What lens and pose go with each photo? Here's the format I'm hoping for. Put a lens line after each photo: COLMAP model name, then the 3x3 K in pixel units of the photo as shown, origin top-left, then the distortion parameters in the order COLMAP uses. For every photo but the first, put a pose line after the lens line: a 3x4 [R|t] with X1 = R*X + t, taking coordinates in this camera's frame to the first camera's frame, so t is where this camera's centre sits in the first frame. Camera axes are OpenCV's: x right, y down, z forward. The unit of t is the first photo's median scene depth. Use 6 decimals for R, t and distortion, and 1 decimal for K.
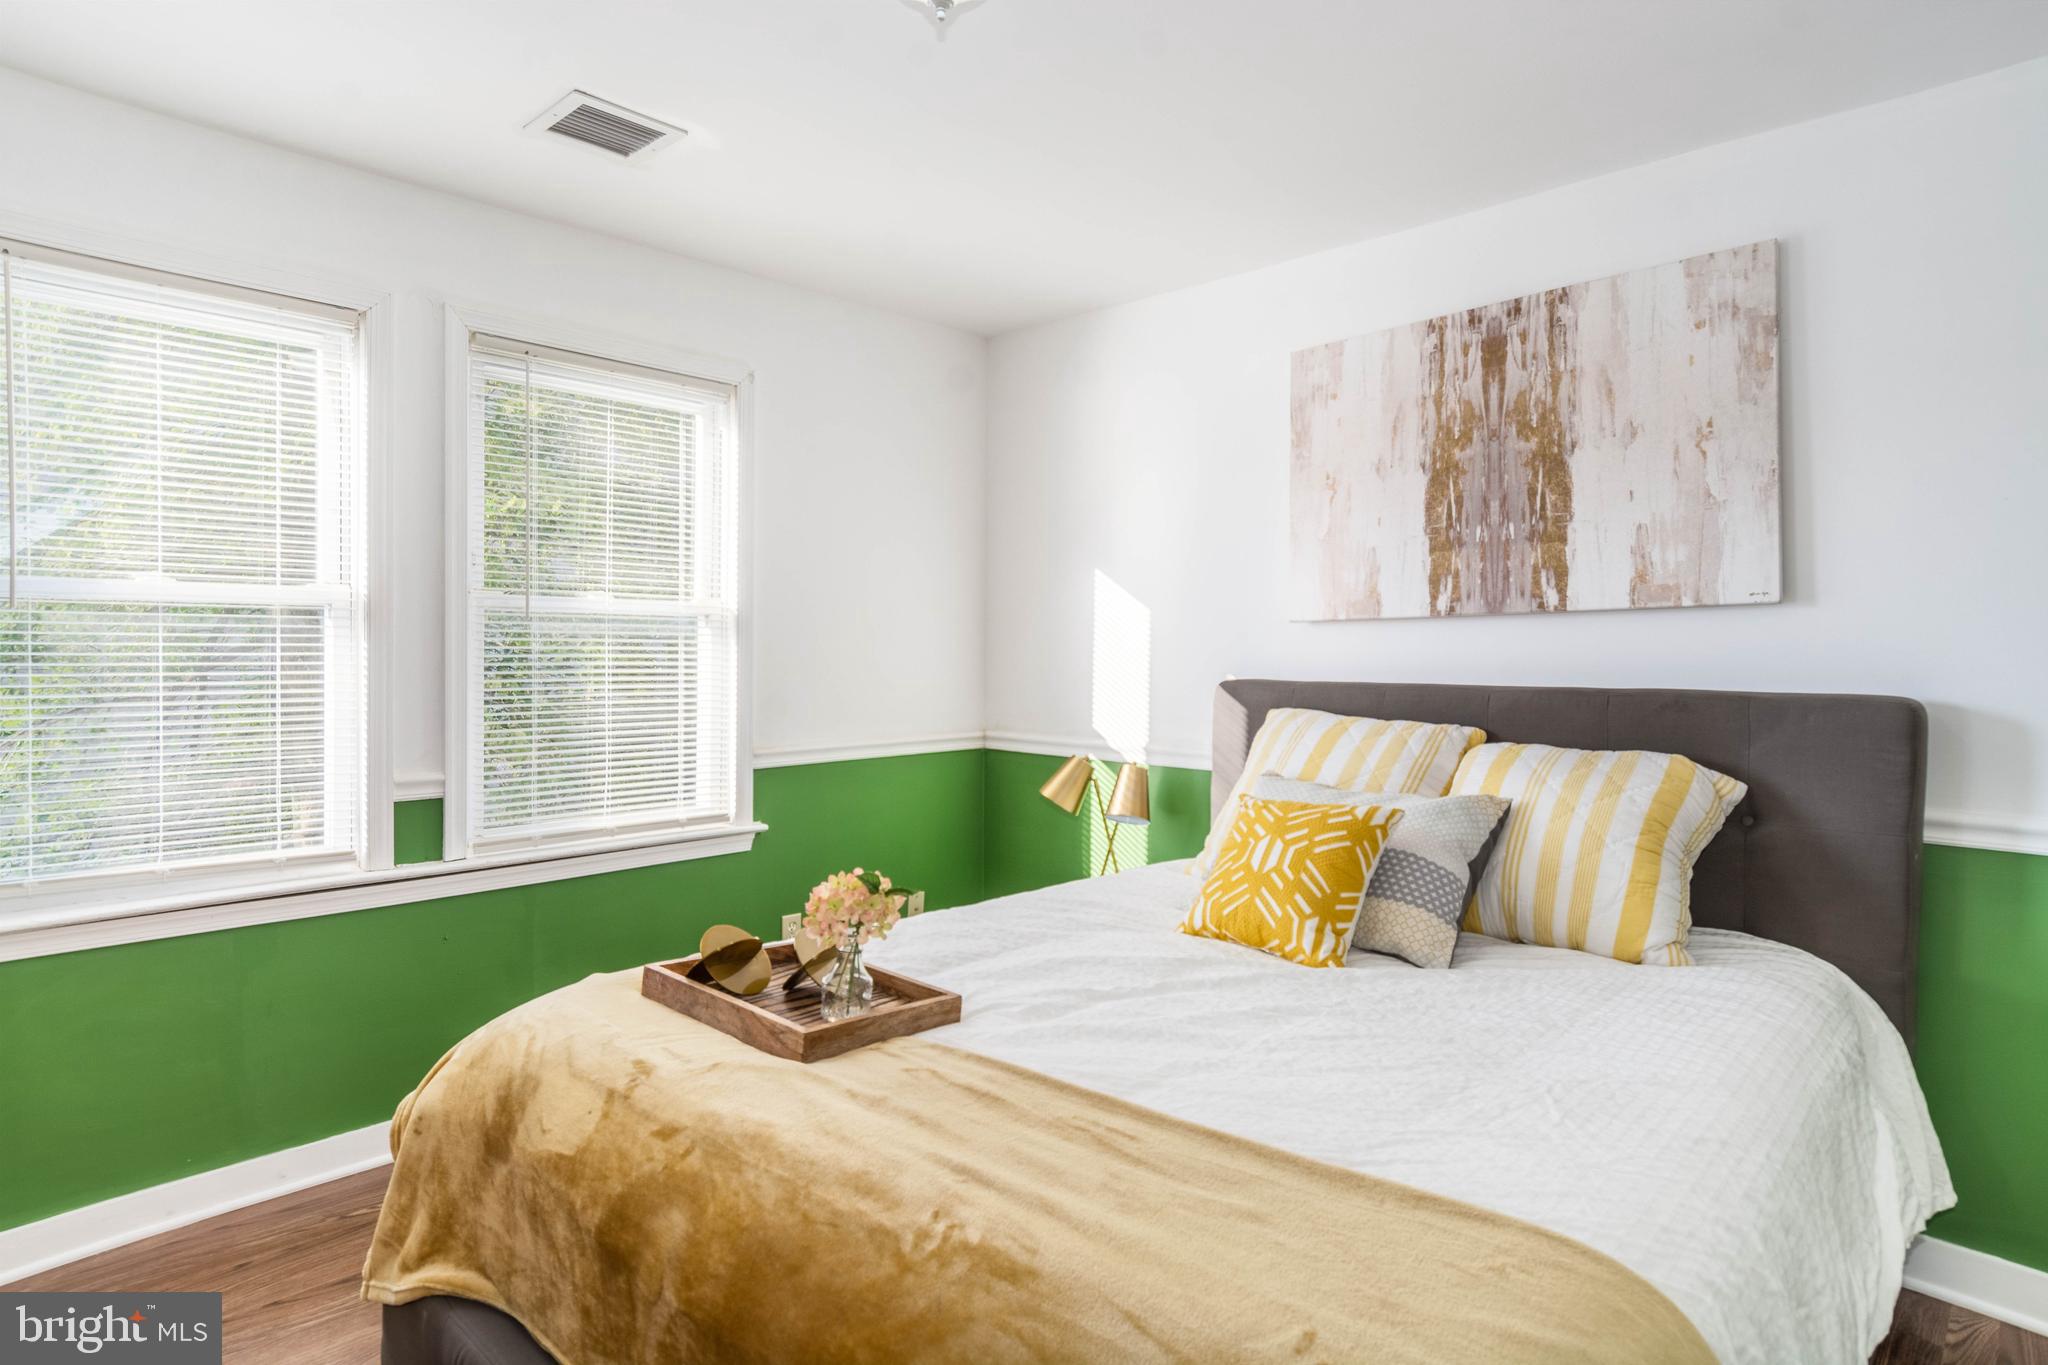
lens RADIAL K [[1092.9, 0, 1016.4], [0, 1092.9, 671.5], [0, 0, 1]] dist [-0.000494, -0.001999]
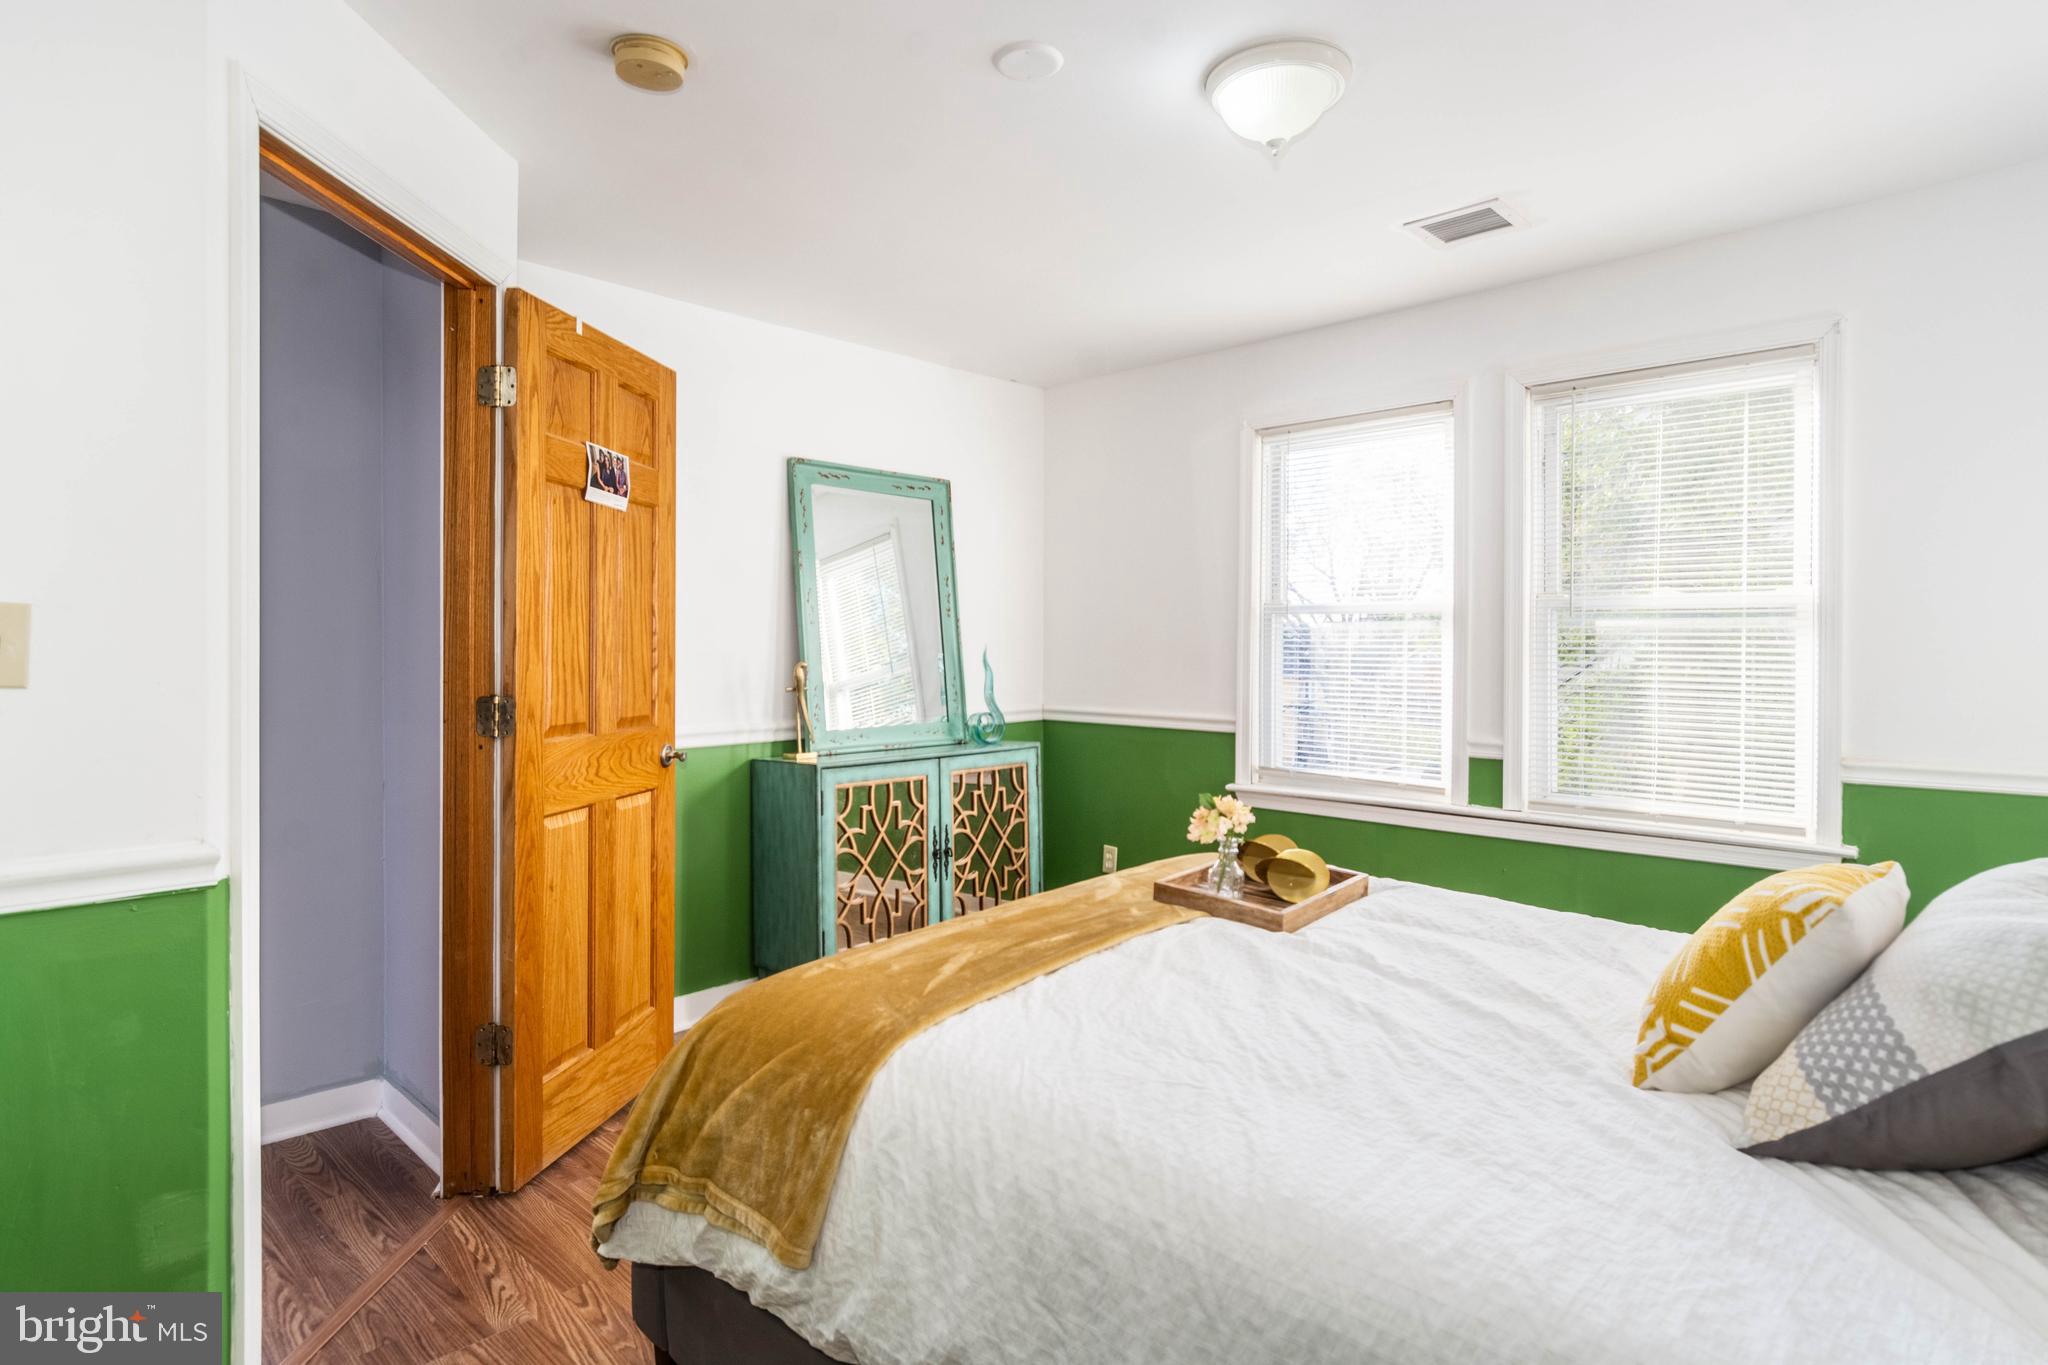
lens RADIAL K [[1092.9, 0, 1014.3], [0, 1092.9, 663.0], [0, 0, 1]] dist [-0.000494, -0.001999]
pose [[-0.007009, 0.013518, -0.999884, 0.778327], [-0.022660, 0.999650, 0.013674, -0.001993], [0.999719, 0.022753, -0.006700, 0.446520]]
